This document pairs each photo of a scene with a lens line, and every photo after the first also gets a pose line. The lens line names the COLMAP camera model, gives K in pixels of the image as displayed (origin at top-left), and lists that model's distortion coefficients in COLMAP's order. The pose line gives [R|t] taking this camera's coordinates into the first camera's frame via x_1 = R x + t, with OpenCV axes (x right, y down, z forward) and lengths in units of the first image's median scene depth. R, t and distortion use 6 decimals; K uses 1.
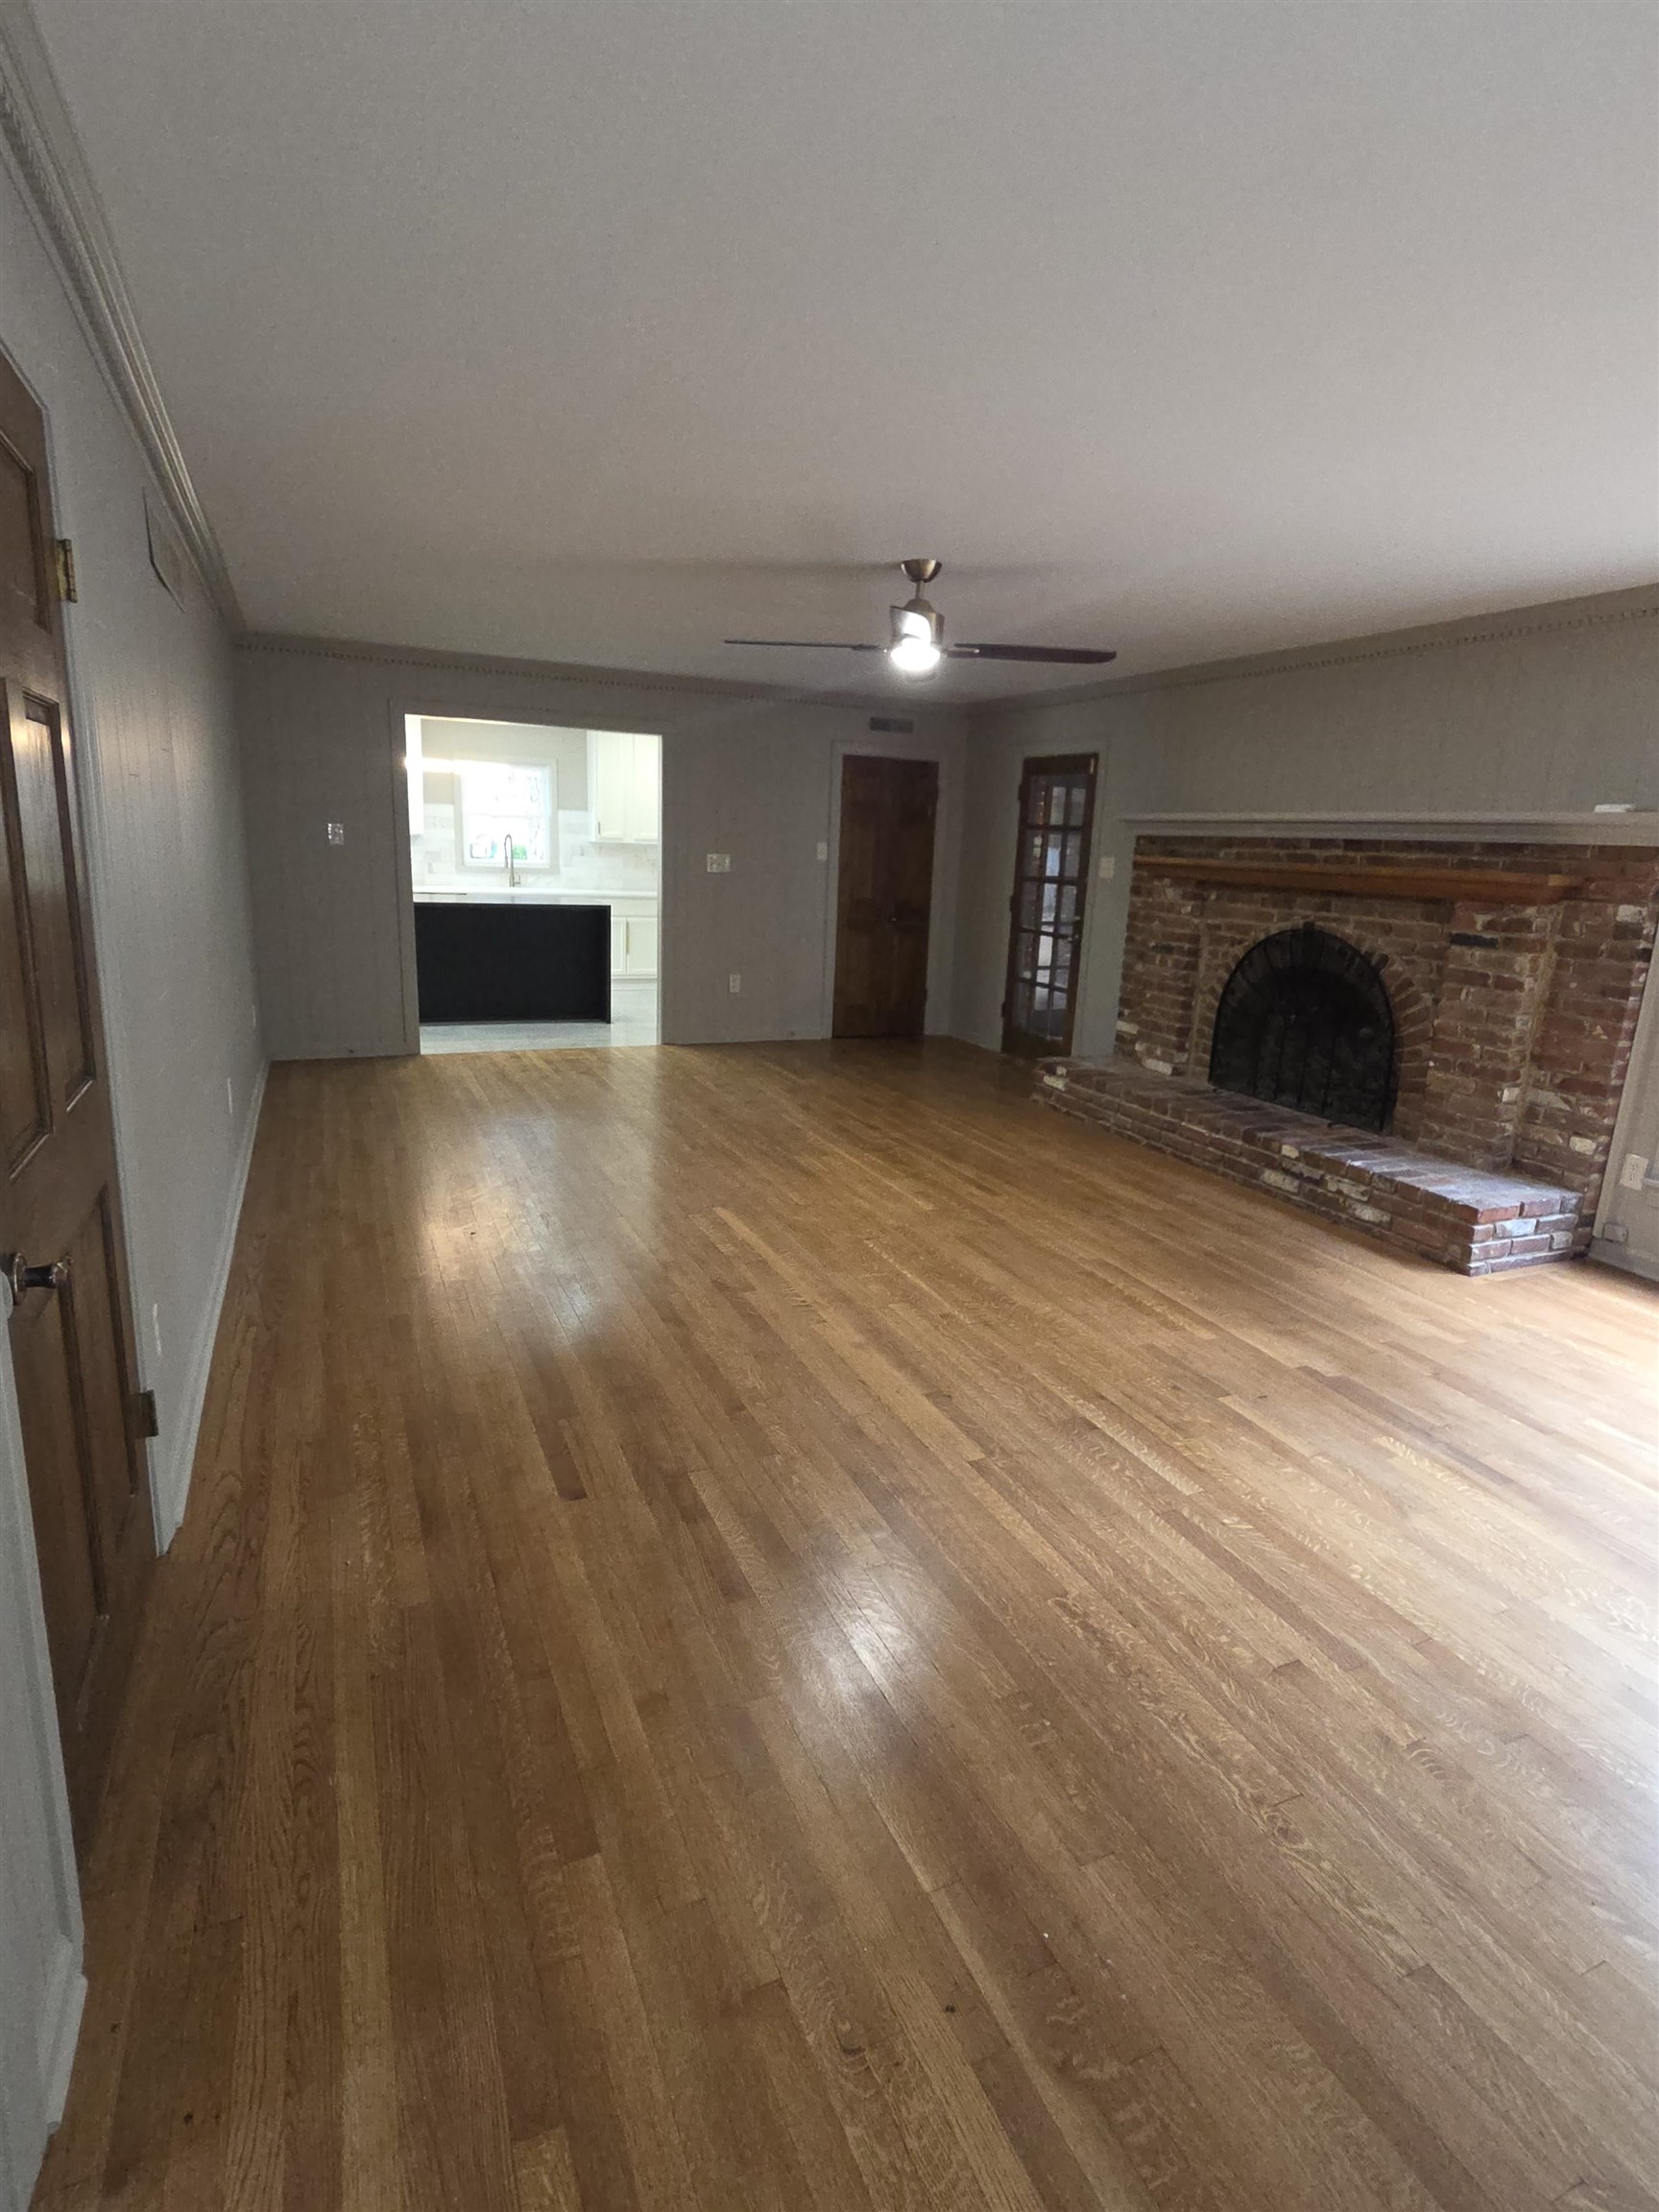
lens RADIAL K [[1128.4, 0, 822.7], [0, 1128.4, 1103.4], [0, 0, 1]] dist [-0.001501, -0.000037]
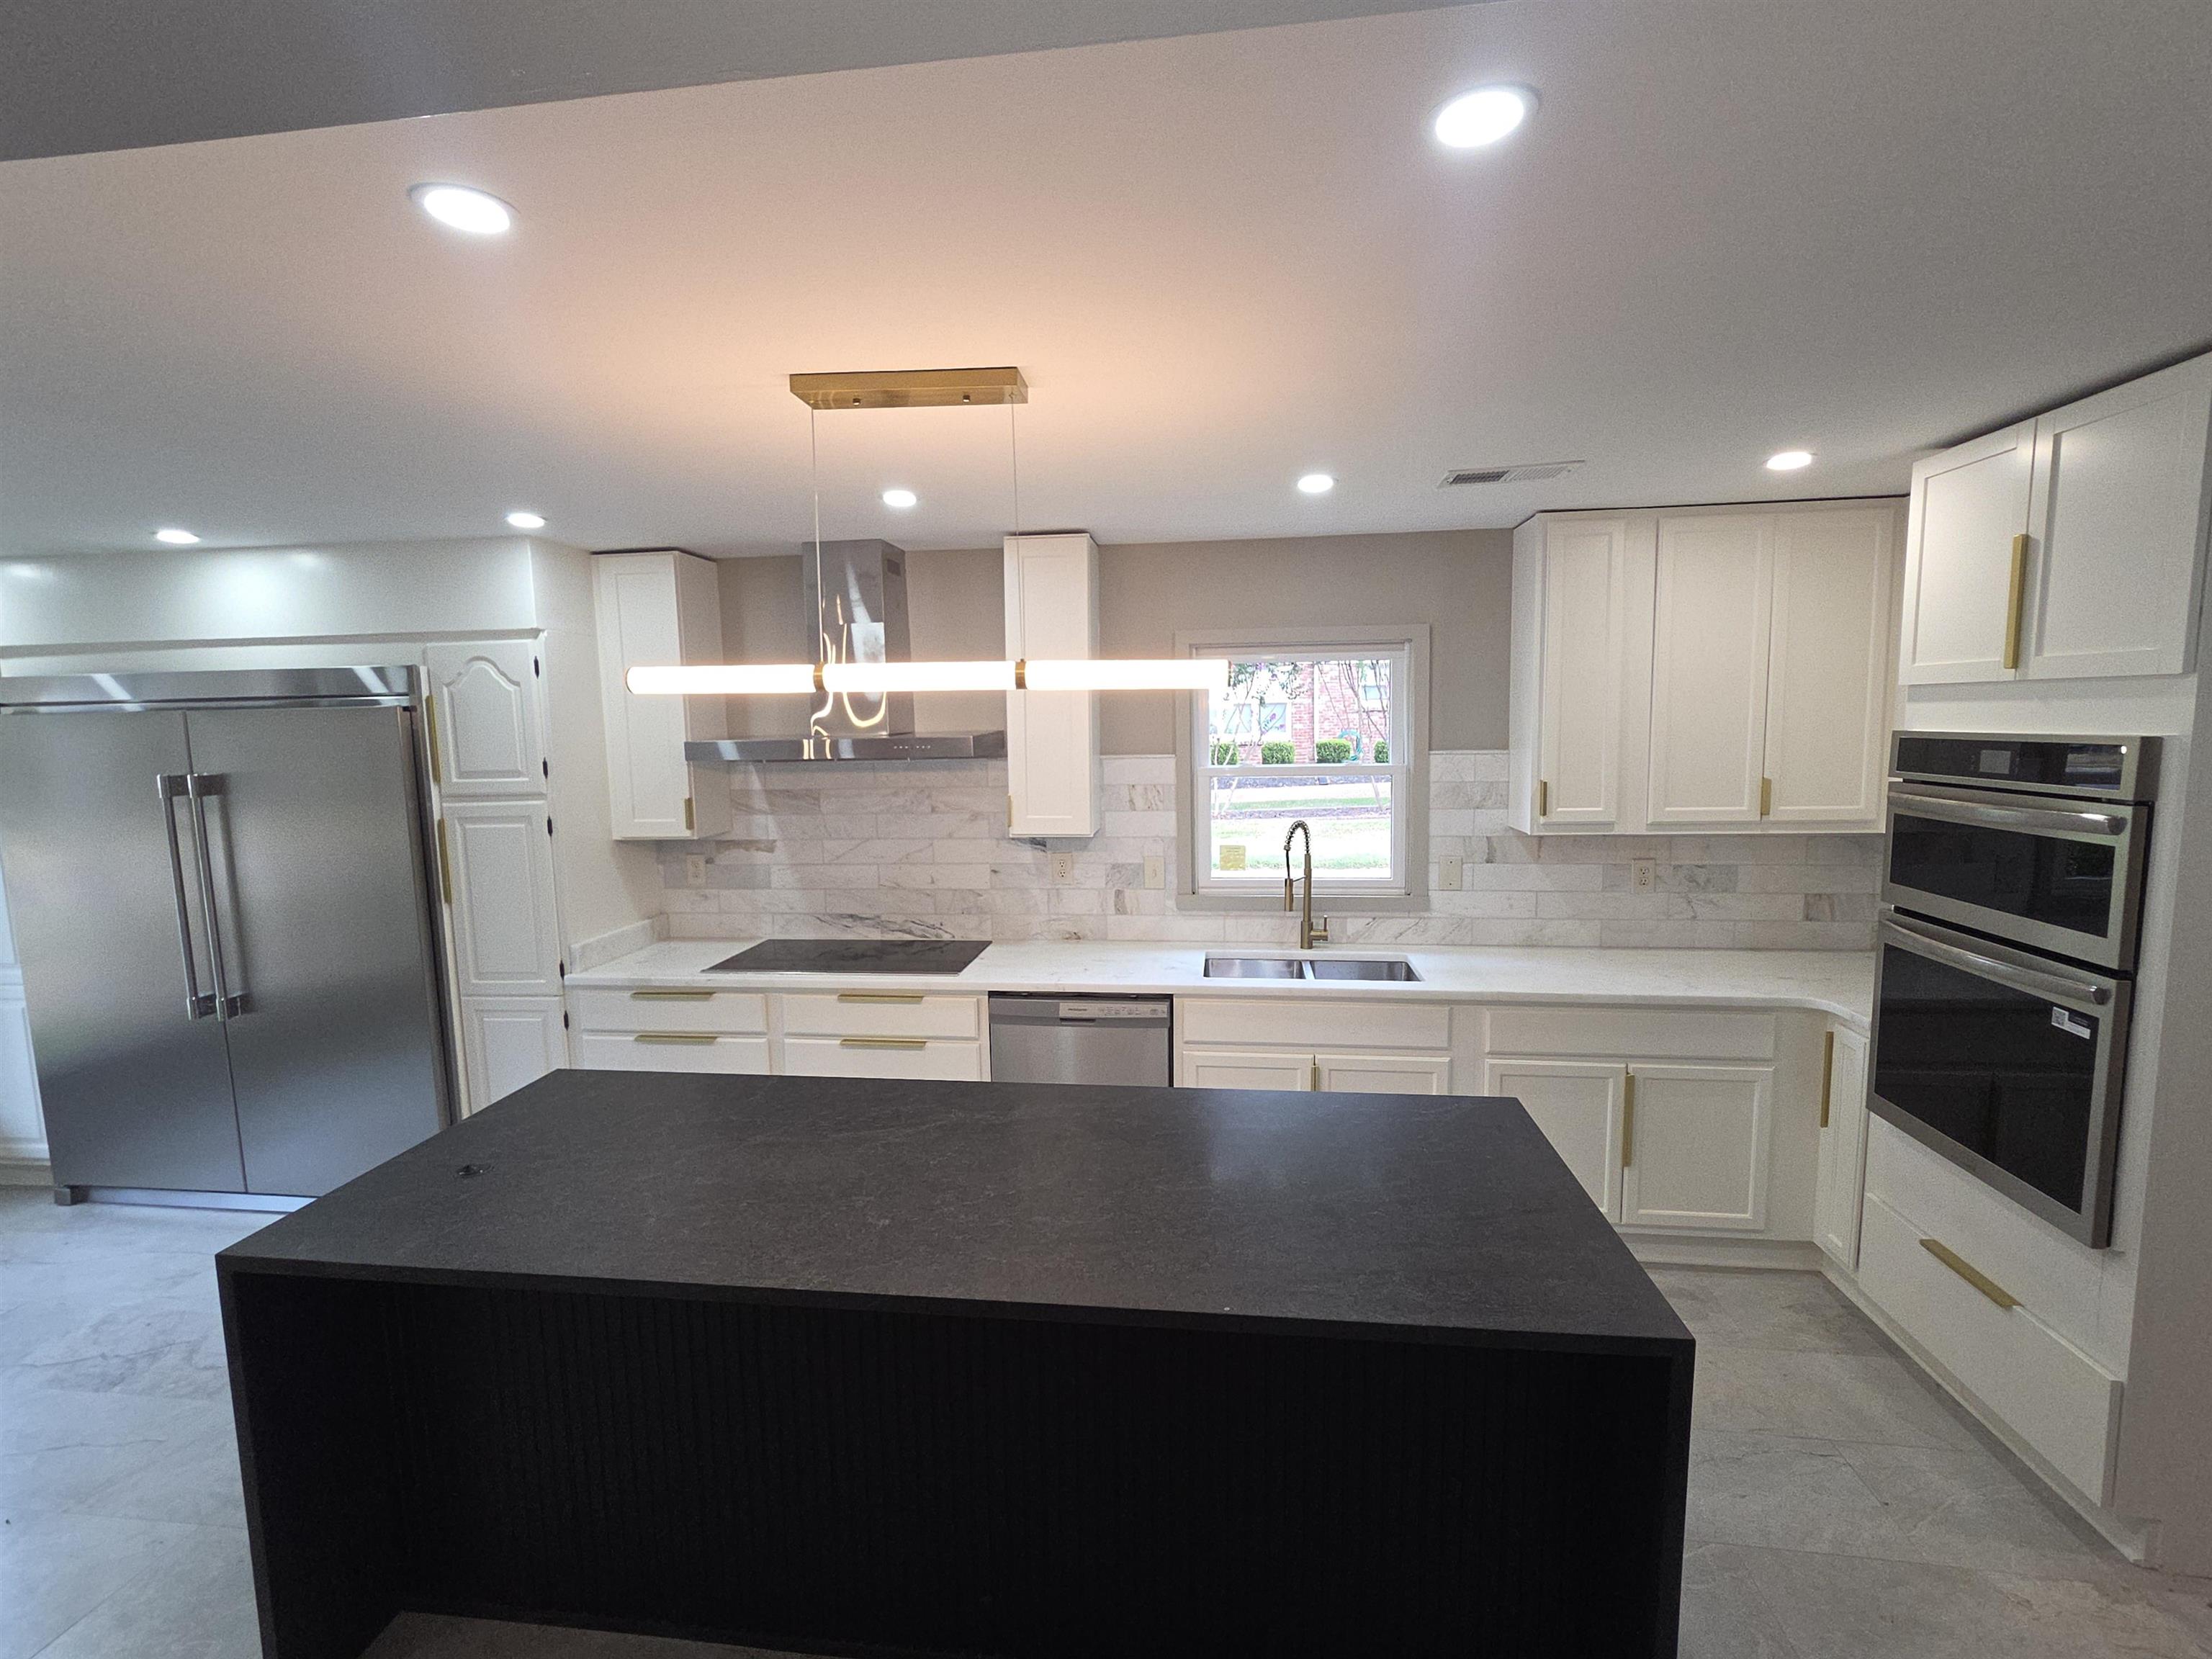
lens RADIAL K [[903.1, 0, 1113.9], [0, 903.1, 830.4], [0, 0, 1]] dist [-0.001904, -0.000158]
pose [[0.850362, -0.001219, -0.526197, -0.161240], [-0.066884, 0.991636, -0.110385, -0.189553], [0.521931, 0.129061, 0.843168, 0.675948]]
